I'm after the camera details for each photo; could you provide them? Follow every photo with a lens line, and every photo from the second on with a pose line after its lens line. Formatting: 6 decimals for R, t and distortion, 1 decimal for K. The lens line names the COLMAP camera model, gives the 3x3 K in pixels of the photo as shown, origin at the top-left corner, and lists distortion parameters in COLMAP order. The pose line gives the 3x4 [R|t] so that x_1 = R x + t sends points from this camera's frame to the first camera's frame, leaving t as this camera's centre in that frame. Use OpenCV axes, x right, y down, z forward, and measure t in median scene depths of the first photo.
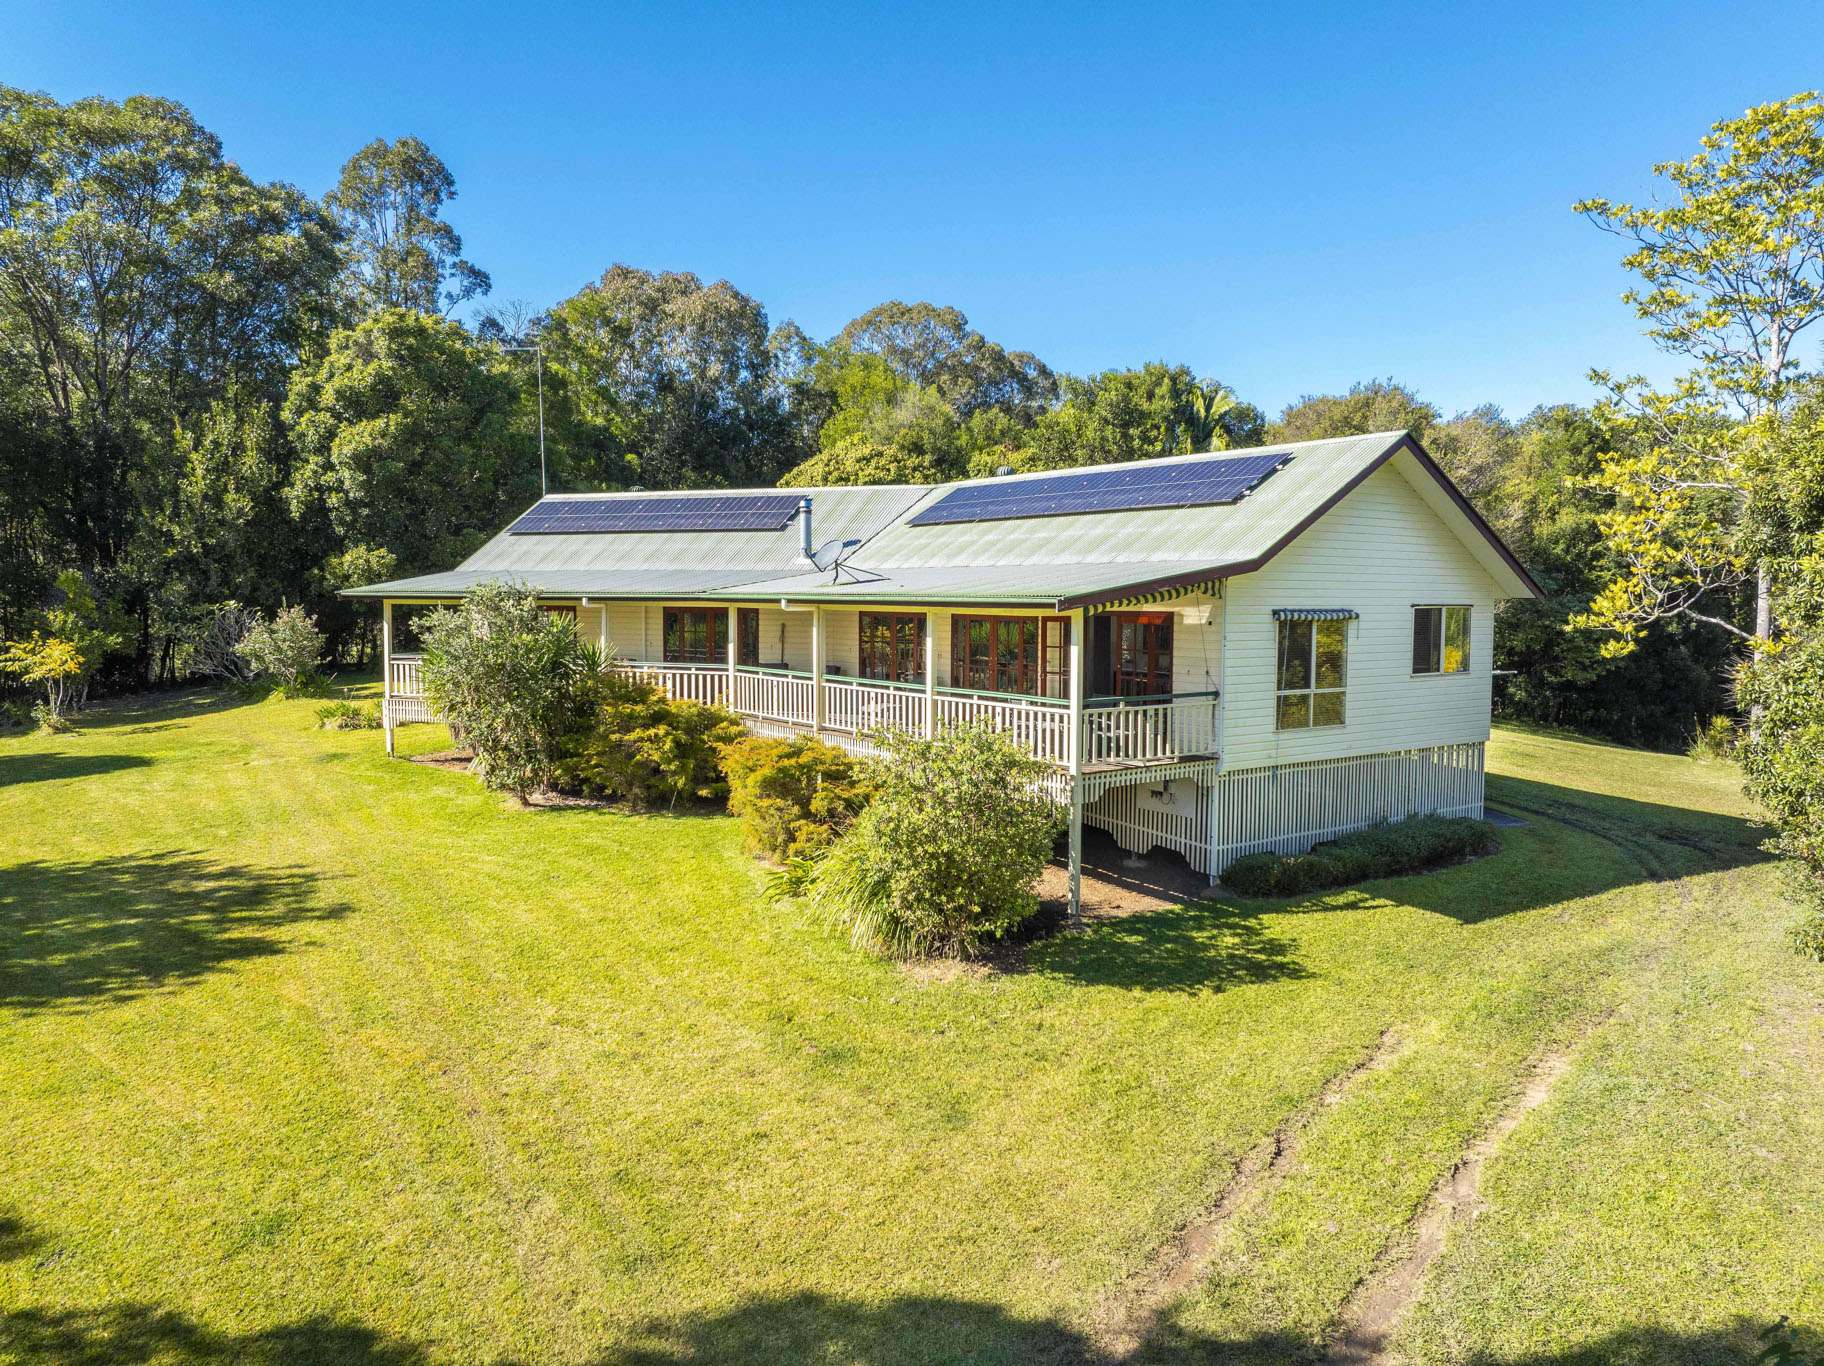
lens RADIAL K [[1299.1, 0, 905.9], [0, 1299.1, 674.3], [0, 0, 1]] dist [-0.028042, -0.006348]
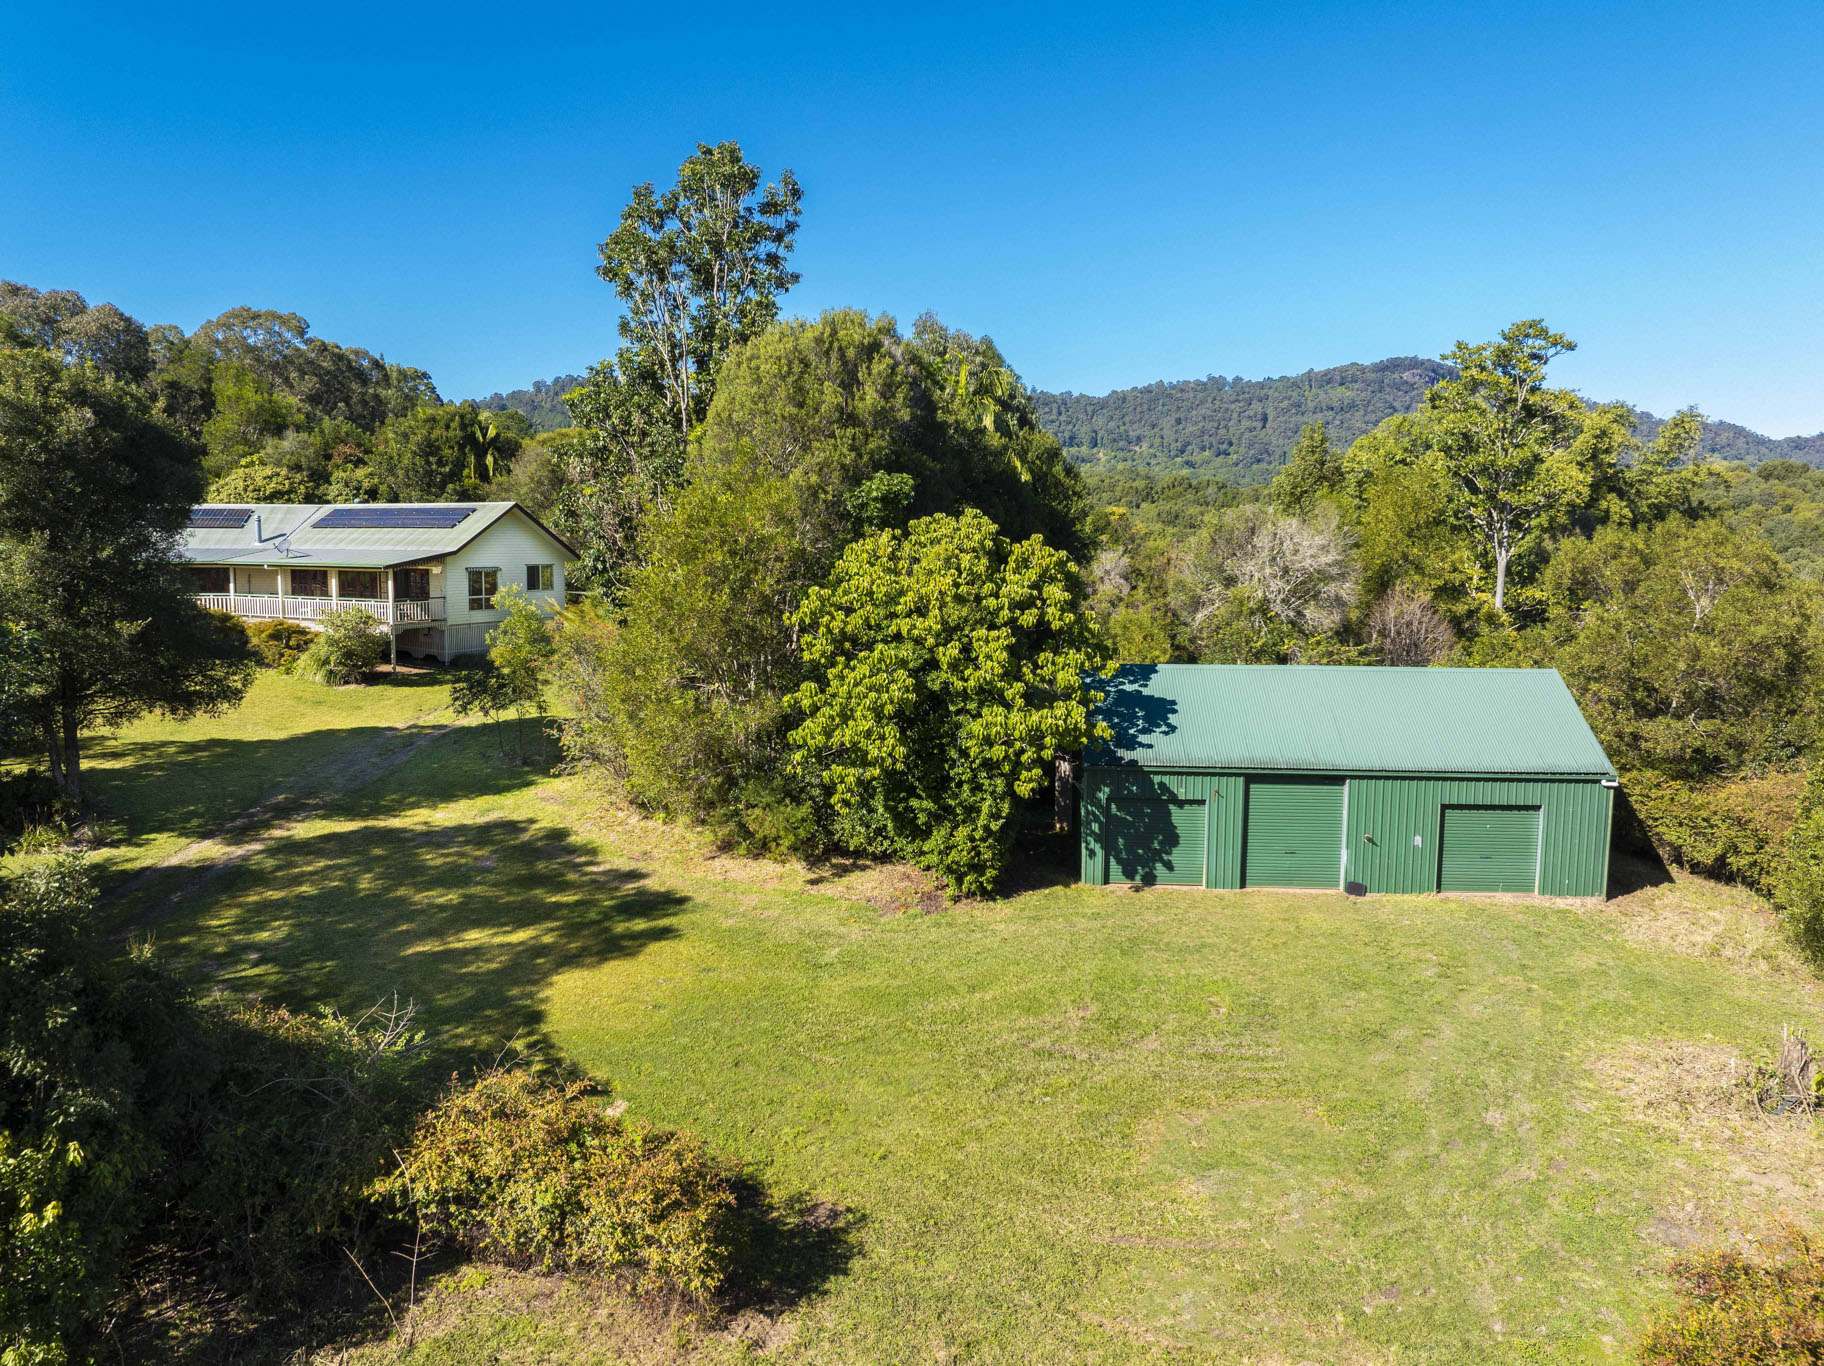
lens RADIAL K [[1299.1, 0, 908.1], [0, 1299.1, 681.0], [0, 0, 1]] dist [-0.028042, -0.006348]
pose [[0.884250, -0.048815, 0.464456, -0.160250], [0.024791, 0.998026, 0.057696, 0.049734], [-0.466356, -0.039504, 0.883715, -1.684015]]
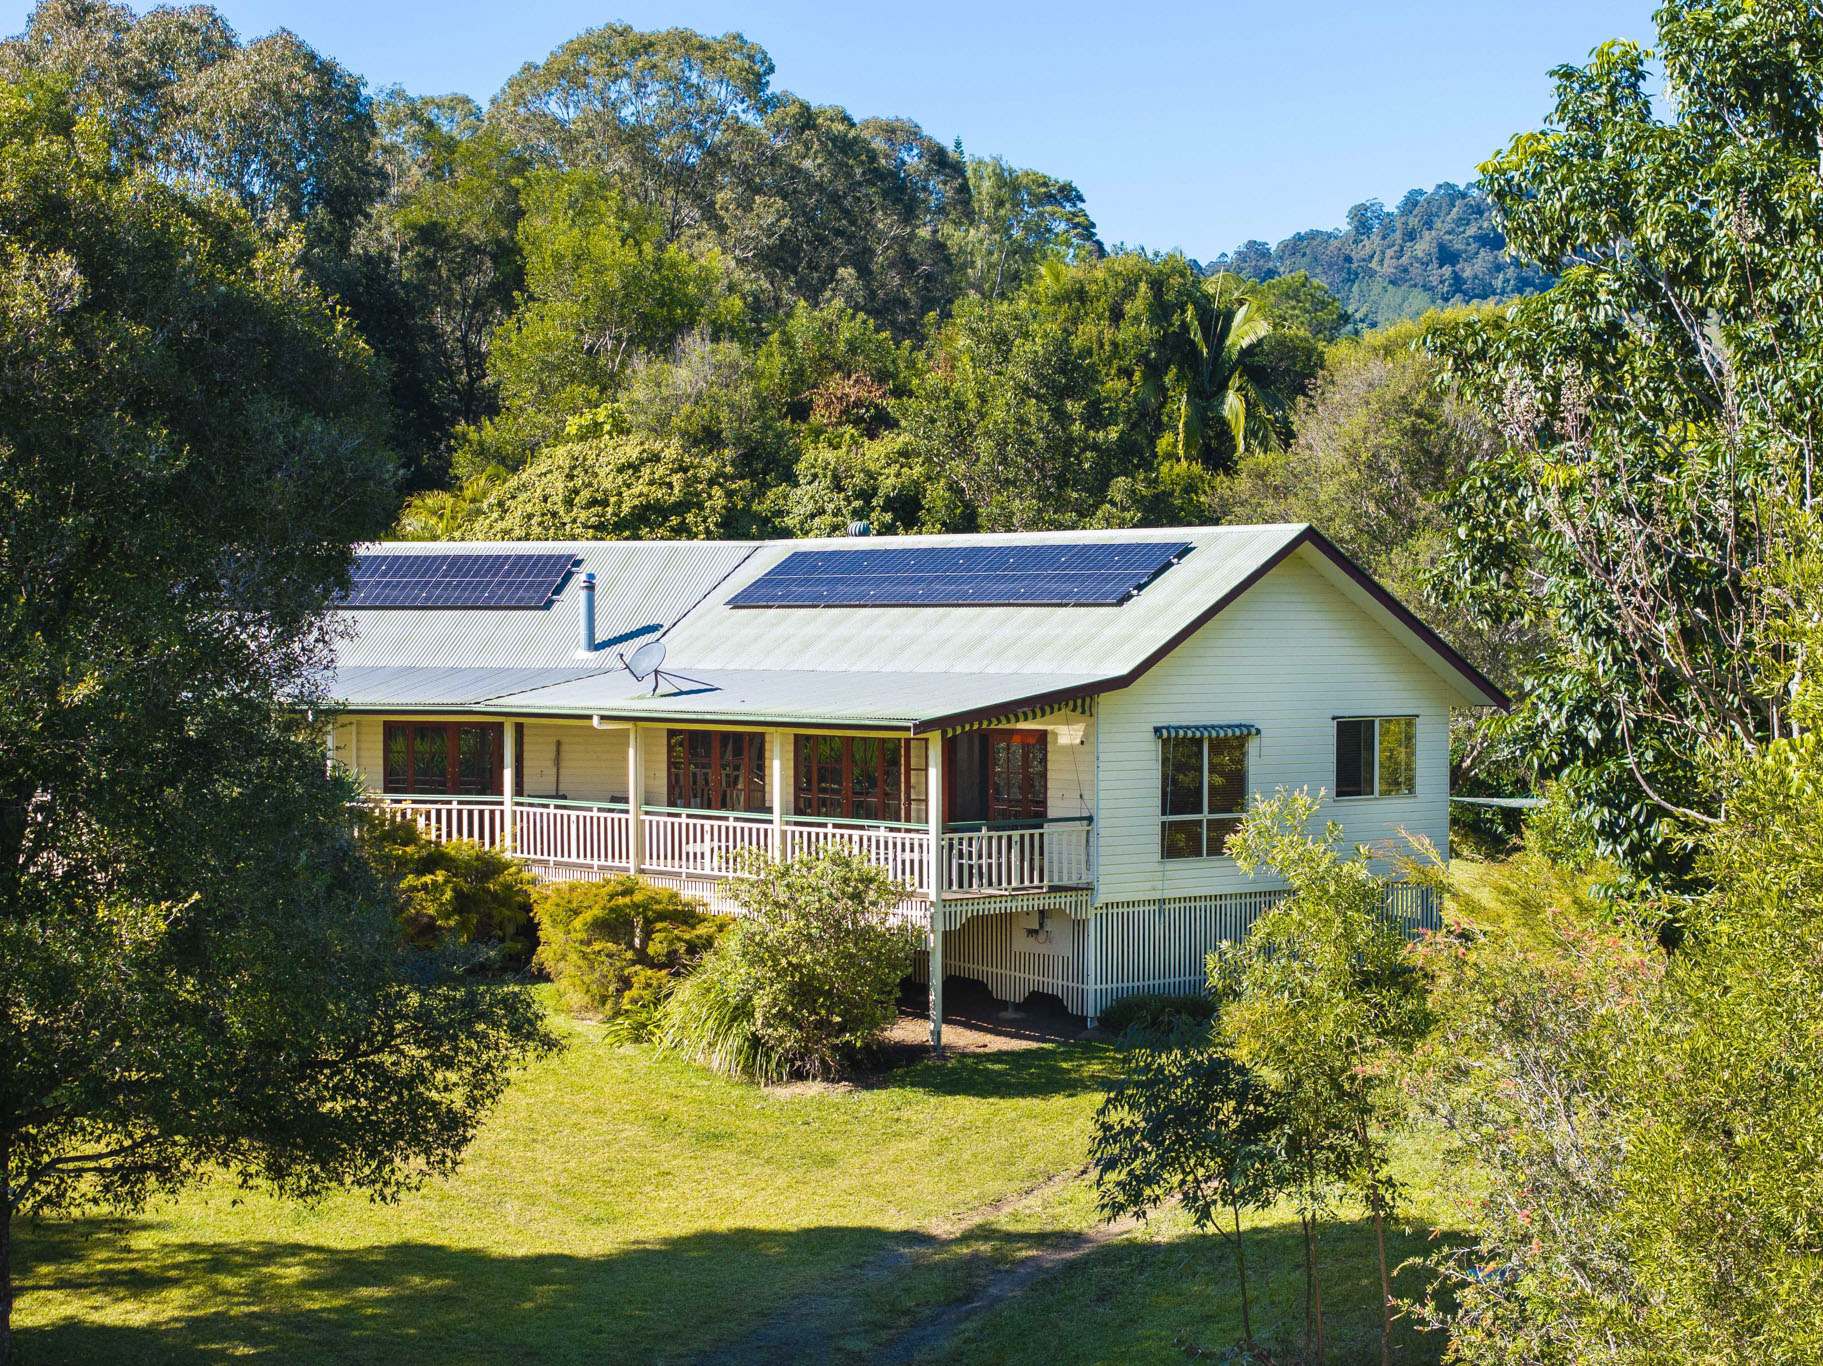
lens RADIAL K [[3704.8, 0, 914.6], [0, 3704.8, 688.4], [0, 0, 1]] dist [-0.079762, 0.000000]
pose [[0.995839, -0.006789, 0.090872, -0.104980], [0.010711, 0.999029, -0.042746, 0.028316], [-0.090493, 0.043542, 0.994945, -1.366084]]
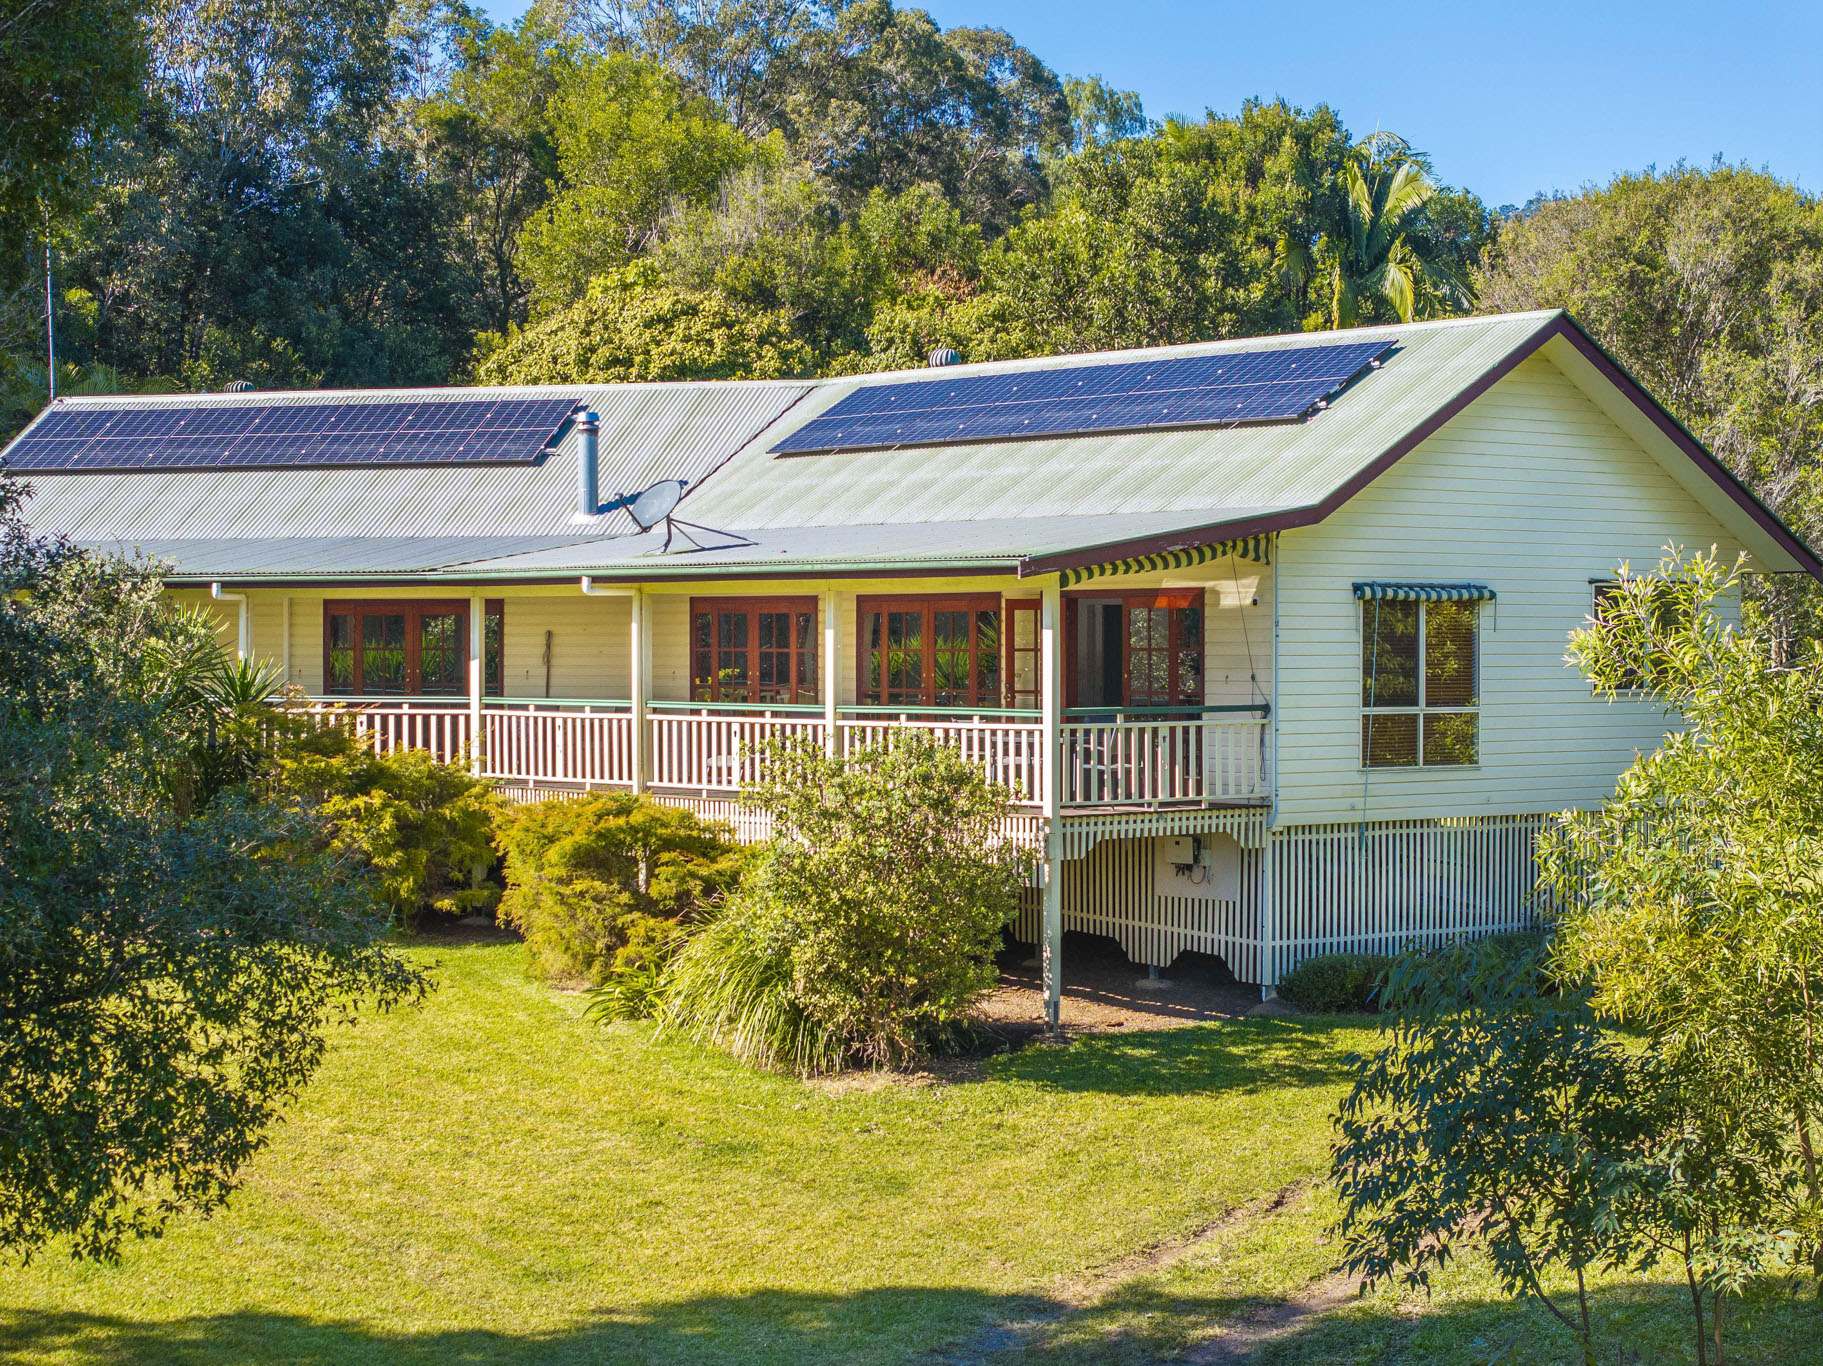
lens RADIAL K [[3704.8, 0, 919.4], [0, 3704.8, 680.0], [0, 0, 1]] dist [-0.079762, 0.000000]
pose [[0.997619, -0.006160, 0.068685, -0.056666], [0.009702, 0.998634, -0.051343, 0.080825], [-0.068275, 0.051887, 0.996316, -0.737056]]
